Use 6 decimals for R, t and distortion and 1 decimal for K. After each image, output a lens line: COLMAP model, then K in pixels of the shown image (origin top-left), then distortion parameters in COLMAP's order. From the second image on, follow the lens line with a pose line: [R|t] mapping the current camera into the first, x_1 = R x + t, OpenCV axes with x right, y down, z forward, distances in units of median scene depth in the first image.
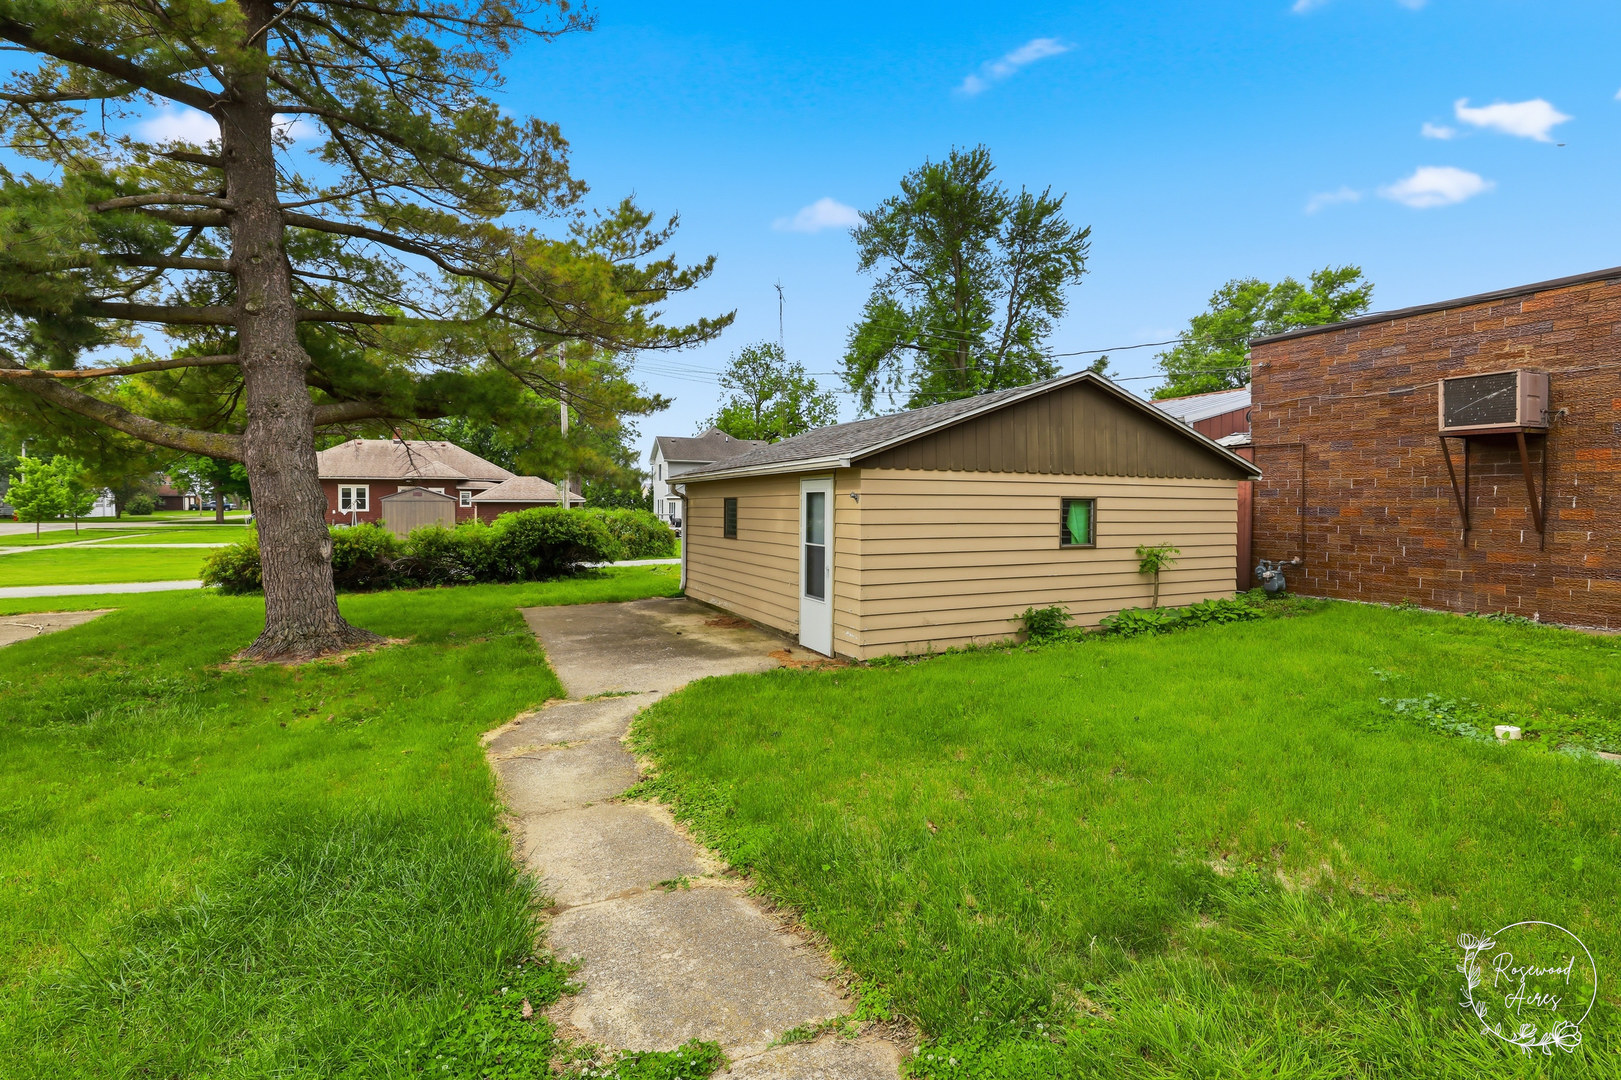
lens RADIAL K [[758.5, 0, 811.9], [0, 758.5, 535.7], [0, 0, 1]] dist [-0.018255, -0.000172]
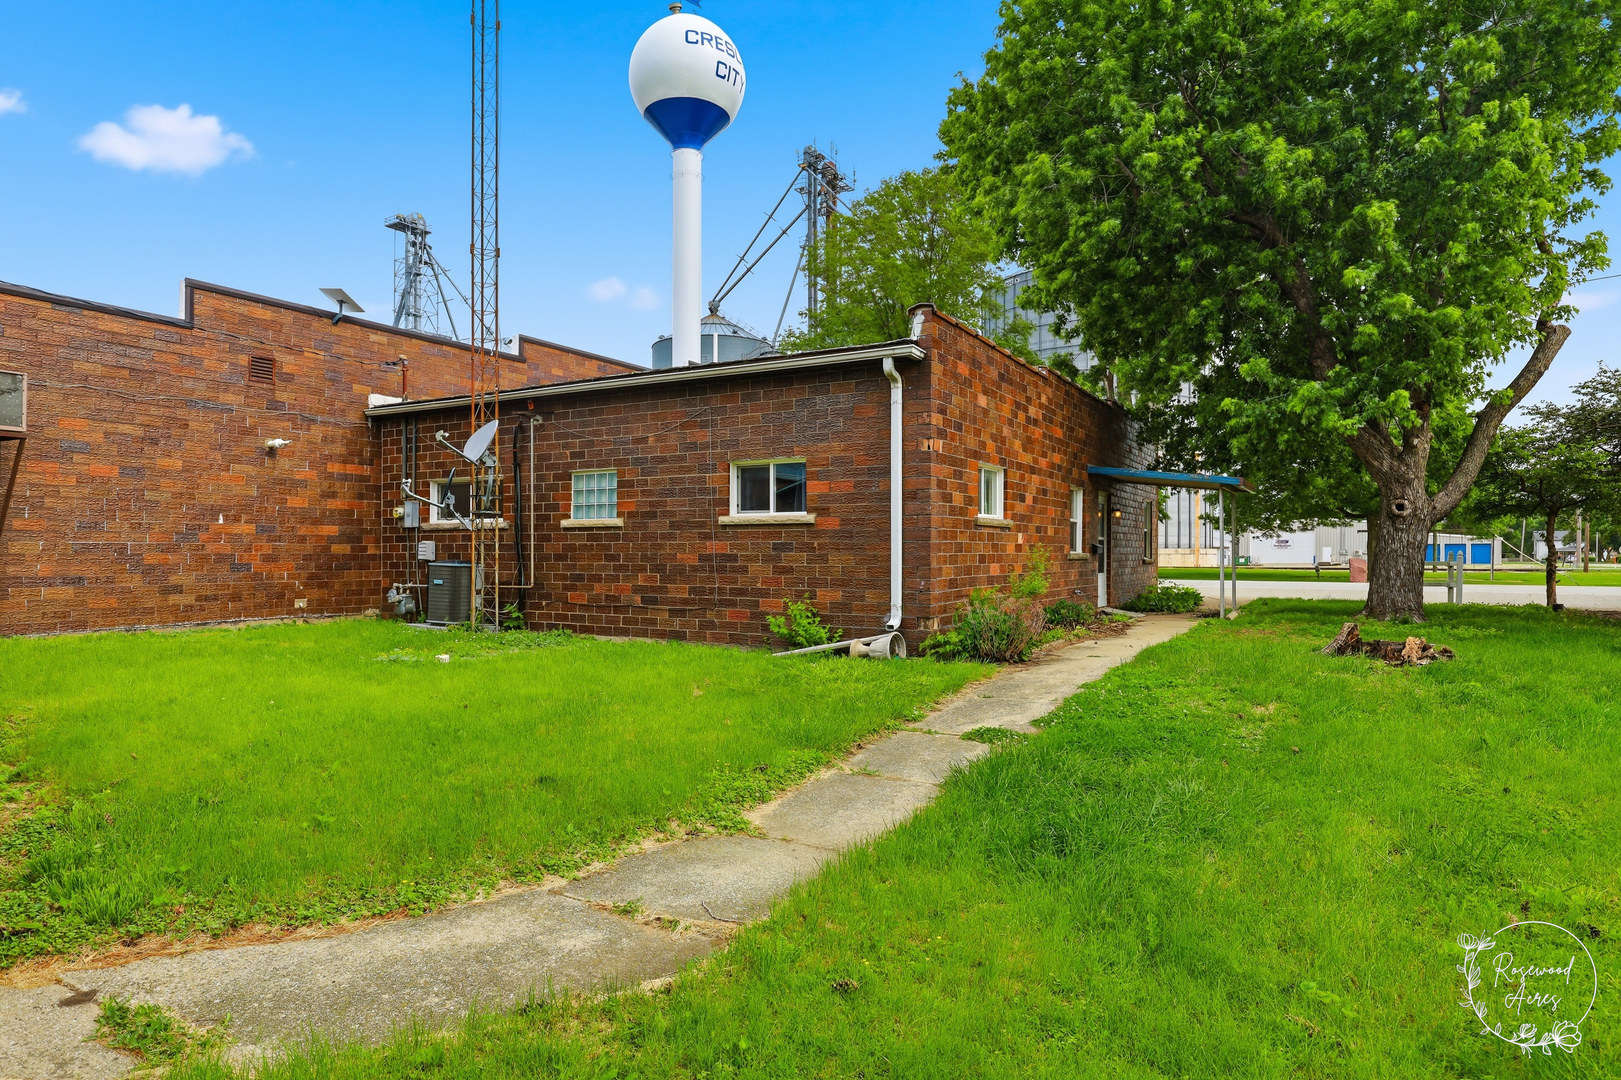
lens RADIAL K [[950.2, 0, 815.9], [0, 950.2, 543.8], [0, 0, 1]] dist [0.001930, 0.000138]
pose [[-0.572372, 0.007872, 0.819957, -0.646326], [0.035361, 0.999261, 0.015090, 0.015797], [-0.819231, 0.037632, -0.572227, 0.868693]]
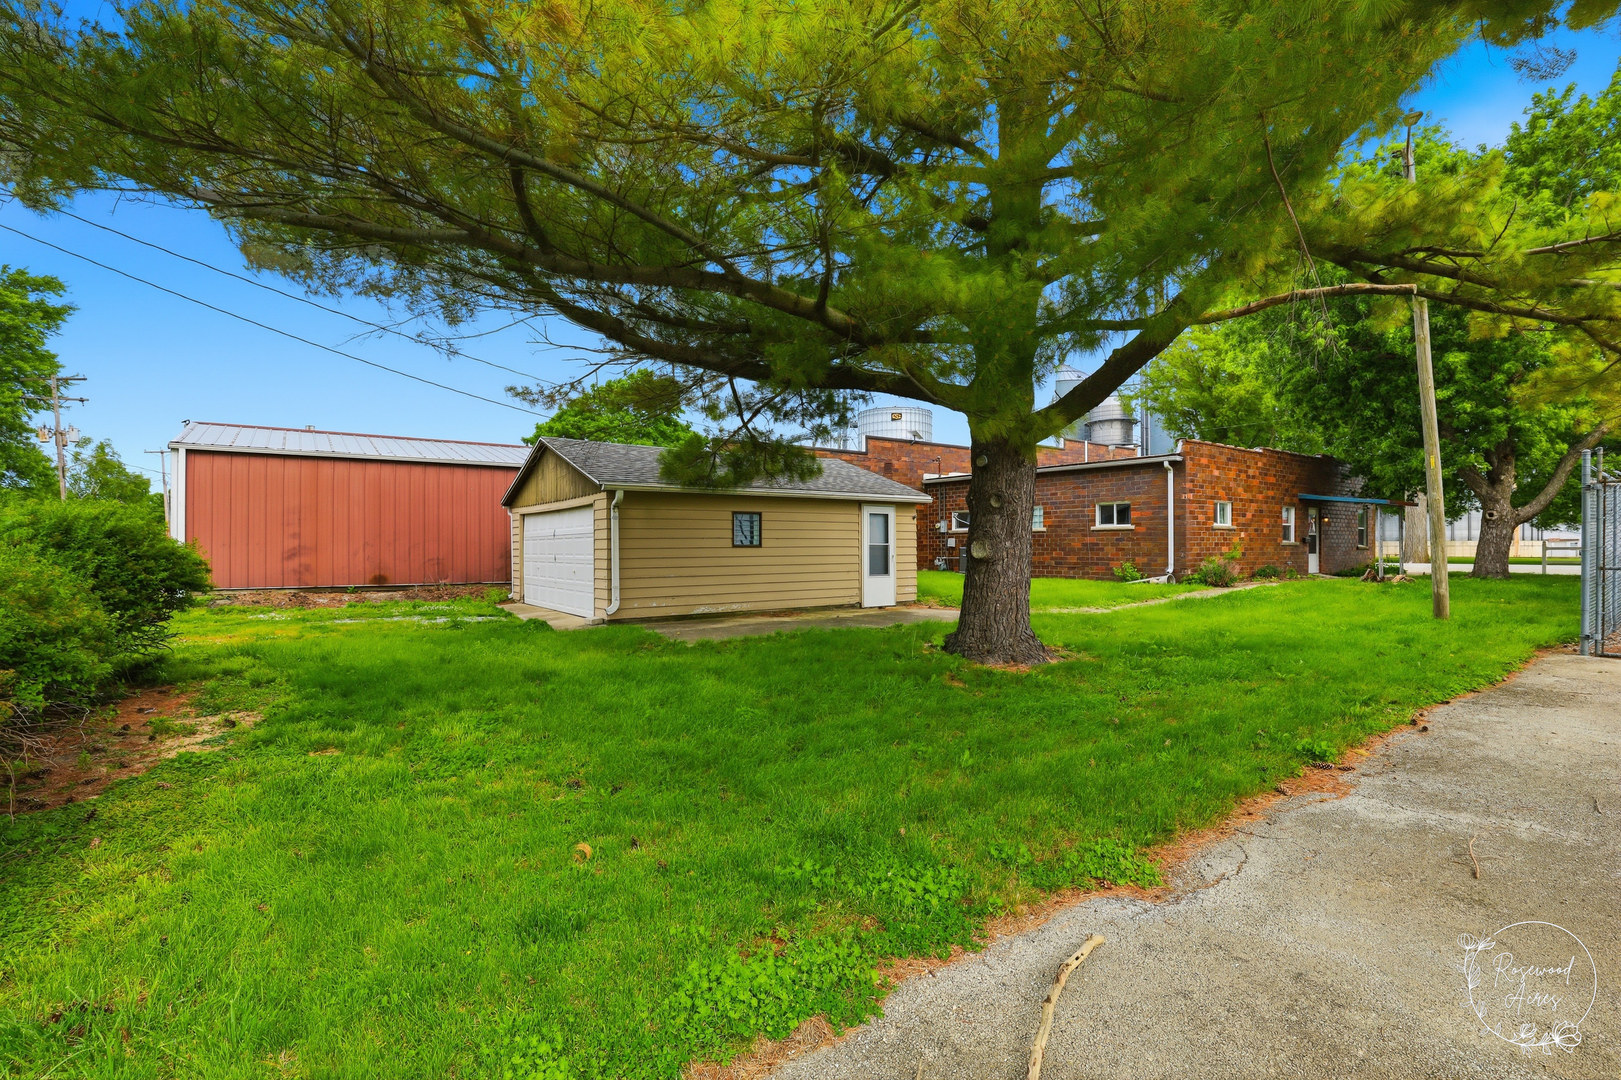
lens RADIAL K [[758.5, 0, 816.4], [0, 758.5, 544.1], [0, 0, 1]] dist [-0.018255, -0.000172]
pose [[-0.191503, 0.006574, 0.981470, -1.918039], [0.045126, 0.998979, 0.002114, 0.001790], [-0.980454, 0.044695, -0.191604, 1.692774]]
